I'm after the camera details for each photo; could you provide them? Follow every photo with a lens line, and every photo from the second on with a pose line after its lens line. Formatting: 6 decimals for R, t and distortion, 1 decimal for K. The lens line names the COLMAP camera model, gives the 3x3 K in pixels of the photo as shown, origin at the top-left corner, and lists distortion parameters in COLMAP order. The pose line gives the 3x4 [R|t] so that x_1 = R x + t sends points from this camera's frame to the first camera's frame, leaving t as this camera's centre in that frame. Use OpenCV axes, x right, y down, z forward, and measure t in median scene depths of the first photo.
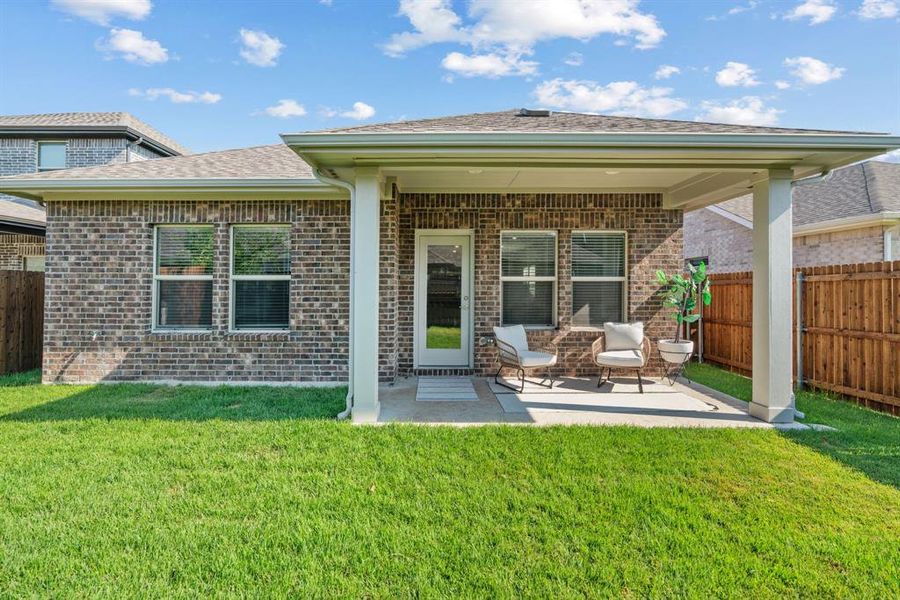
lens RADIAL K [[417.4, 0, 447.1], [0, 417.4, 280.5], [0, 0, 1]] dist [-0.002177, -0.000111]
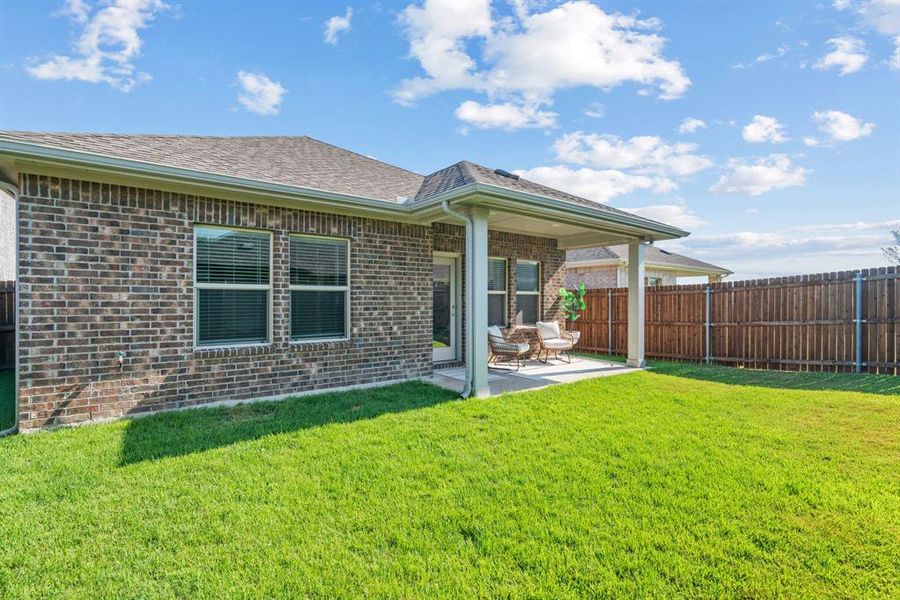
lens RADIAL K [[401.8, 0, 450.0], [0, 401.8, 300.0], [0, 0, 1]] dist [0.000849, 0.000270]
pose [[0.801290, 0.000889, 0.598275, -0.788626], [-0.012208, 0.999815, 0.014864, 0.003553], [-0.598152, -0.019214, 0.801153, 0.023137]]
